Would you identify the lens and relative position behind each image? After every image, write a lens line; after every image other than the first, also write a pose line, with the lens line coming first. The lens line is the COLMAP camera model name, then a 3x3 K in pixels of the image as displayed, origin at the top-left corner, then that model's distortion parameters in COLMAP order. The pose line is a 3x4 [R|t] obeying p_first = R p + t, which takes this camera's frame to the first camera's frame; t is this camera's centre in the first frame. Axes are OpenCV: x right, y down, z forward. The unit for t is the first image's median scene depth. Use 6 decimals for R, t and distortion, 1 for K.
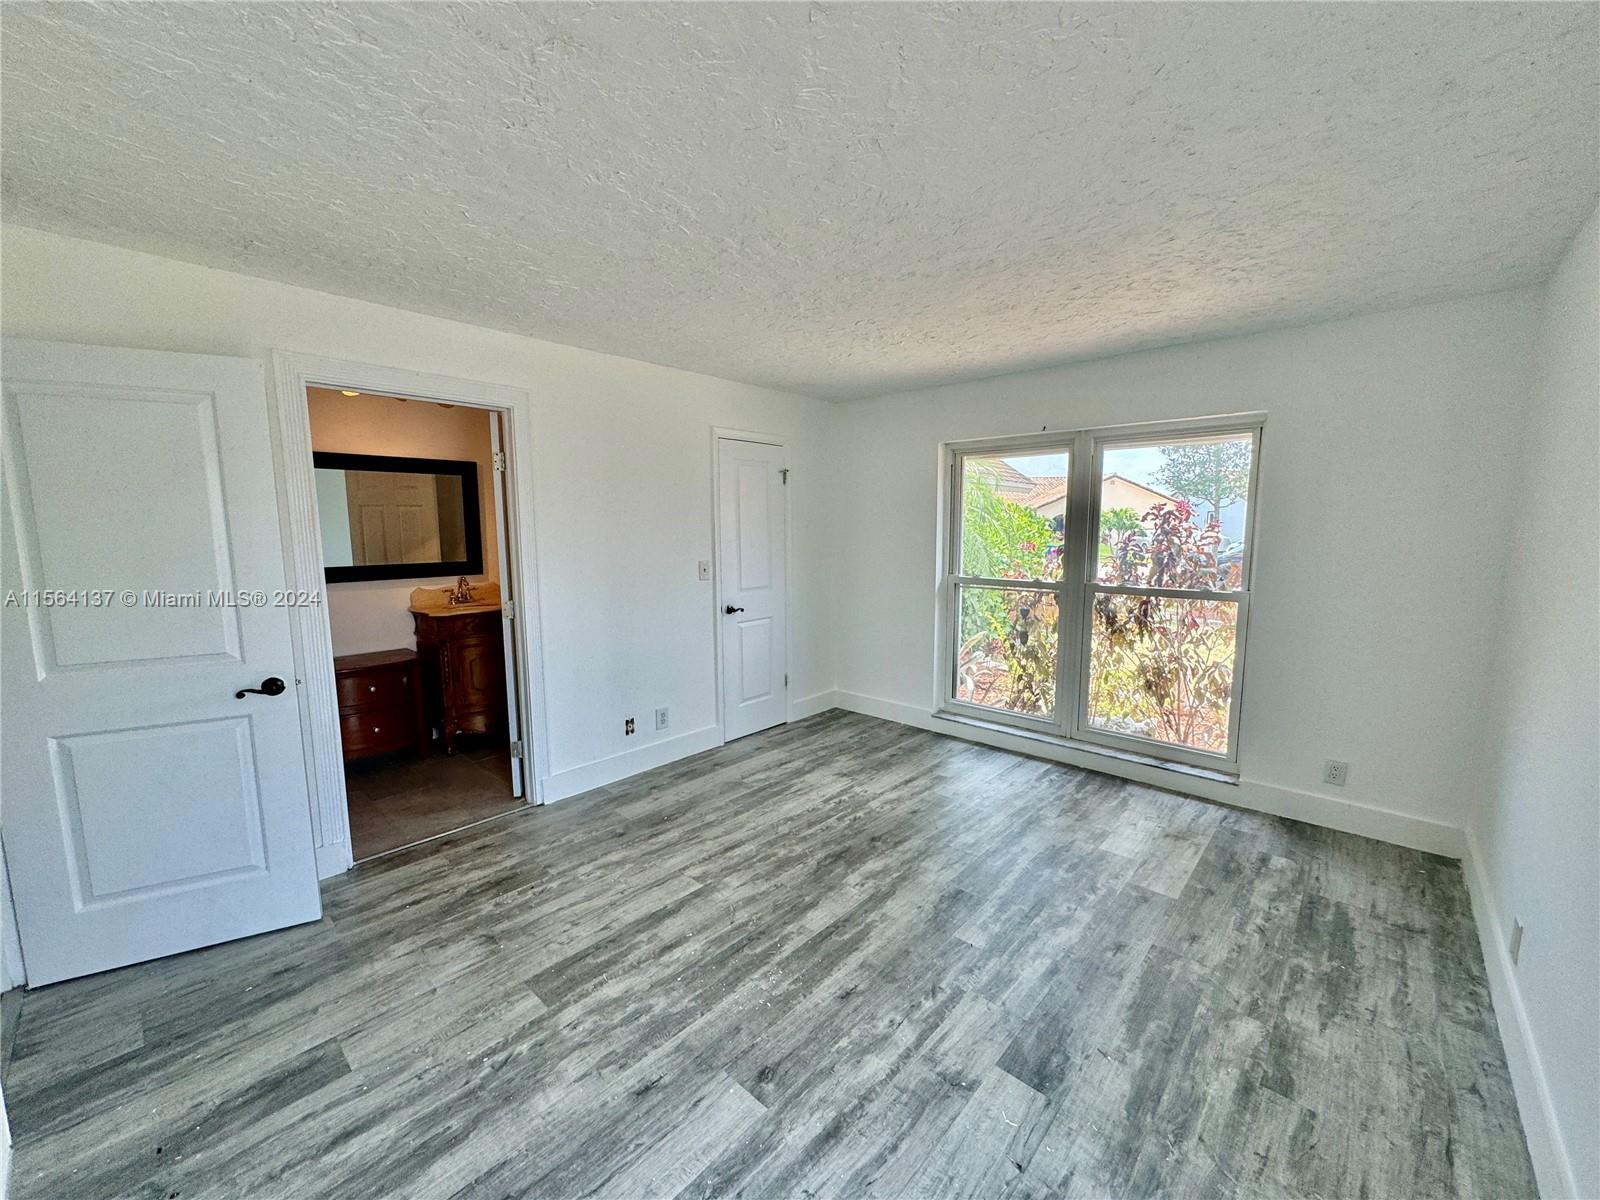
lens RADIAL K [[638.4, 0, 796.4], [0, 638.4, 600.8], [0, 0, 1]] dist [-0.000440, -0.000233]
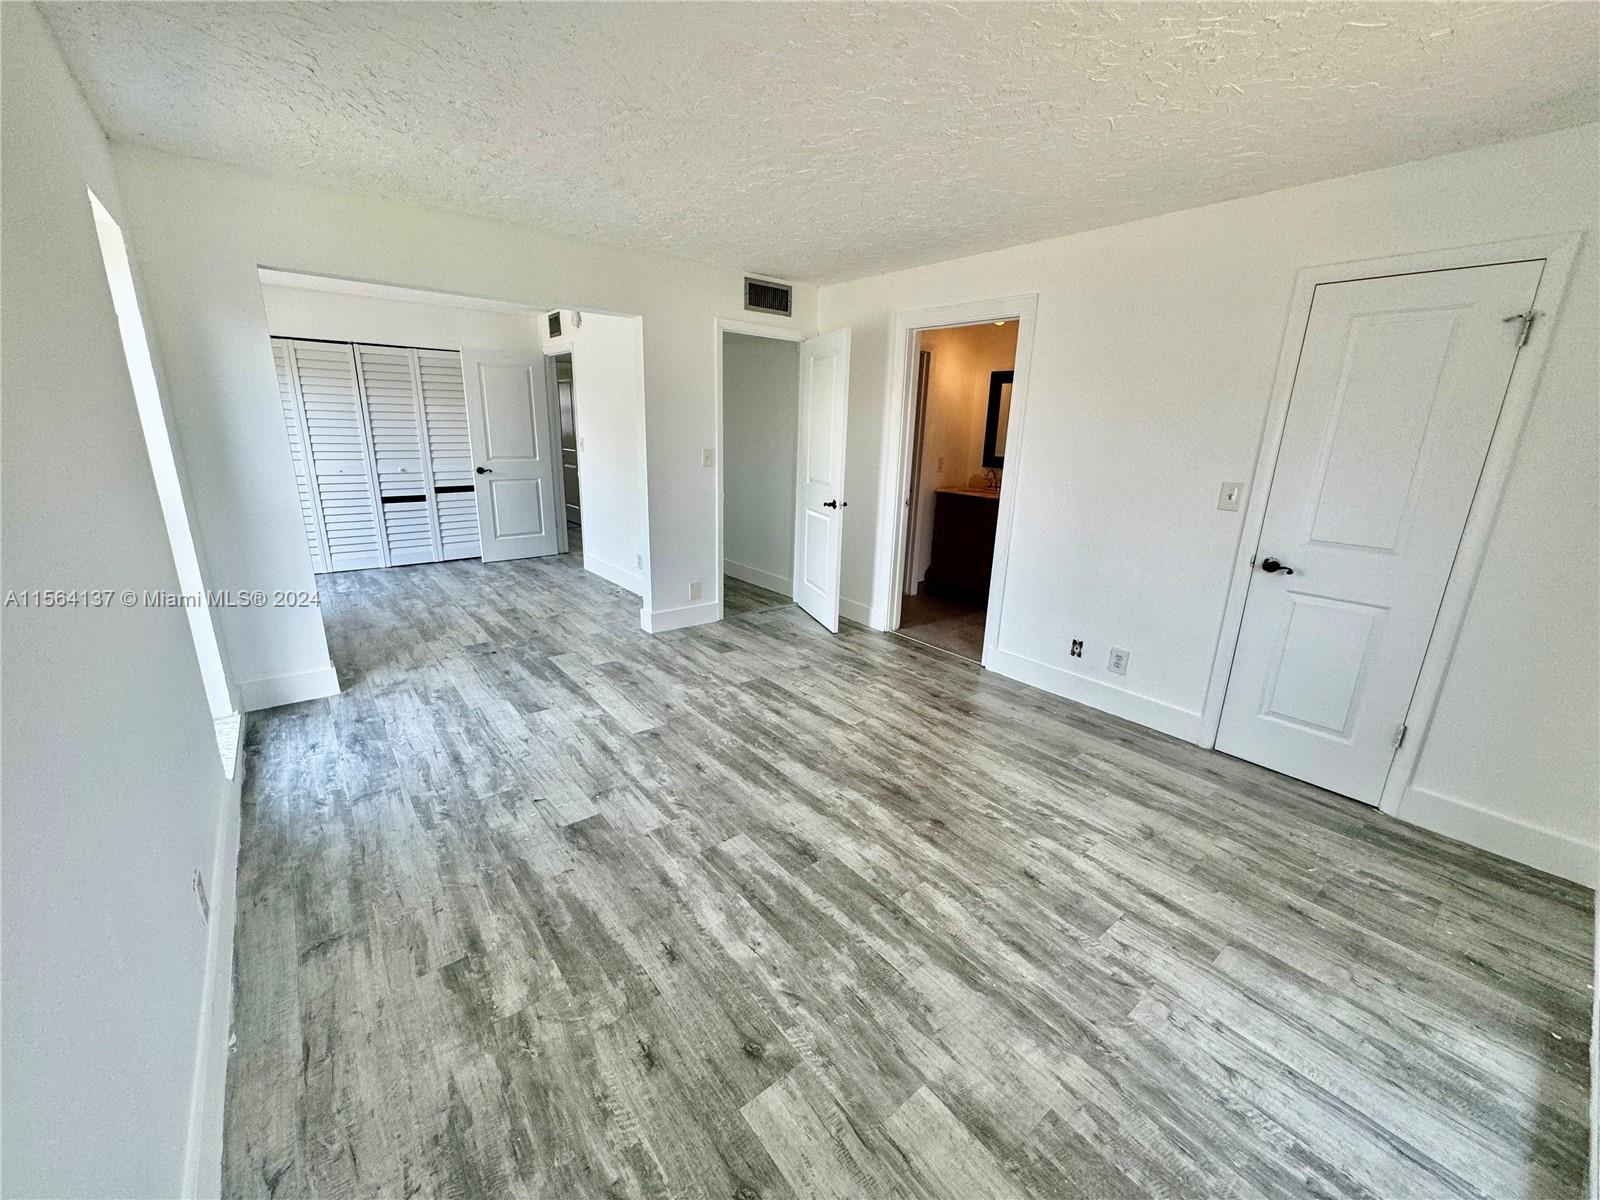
lens RADIAL K [[638.4, 0, 801.1], [0, 638.4, 595.3], [0, 0, 1]] dist [-0.000440, -0.000233]
pose [[-0.149973, 0.253475, -0.955646, 0.830546], [-0.147670, 0.949993, 0.275150, -0.091113], [0.977600, 0.182386, -0.105043, 0.854717]]
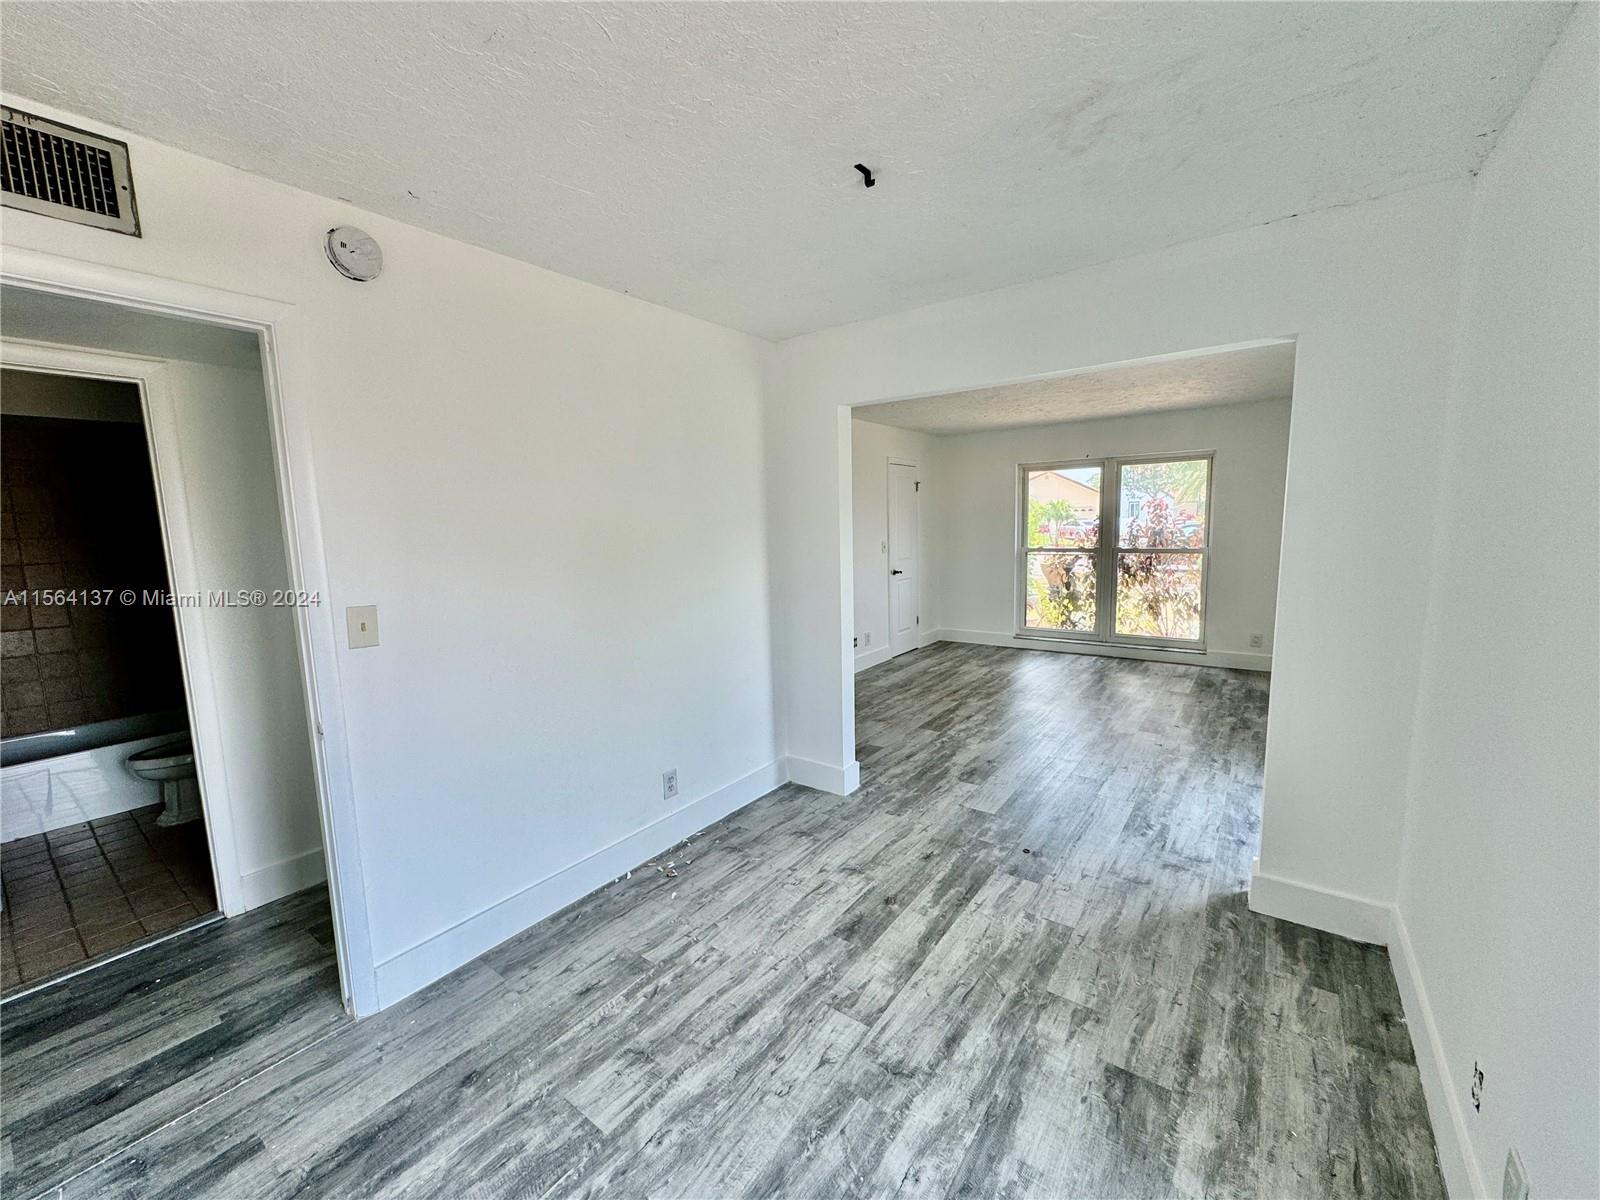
lens RADIAL K [[638.4, 0, 795.7], [0, 638.4, 608.4], [0, 0, 1]] dist [-0.000440, -0.000233]
pose [[0.994493, -0.038340, 0.097542, -0.706951], [0.036949, 0.999189, 0.016026, 0.096494], [-0.098077, -0.012334, 0.995102, -0.761216]]
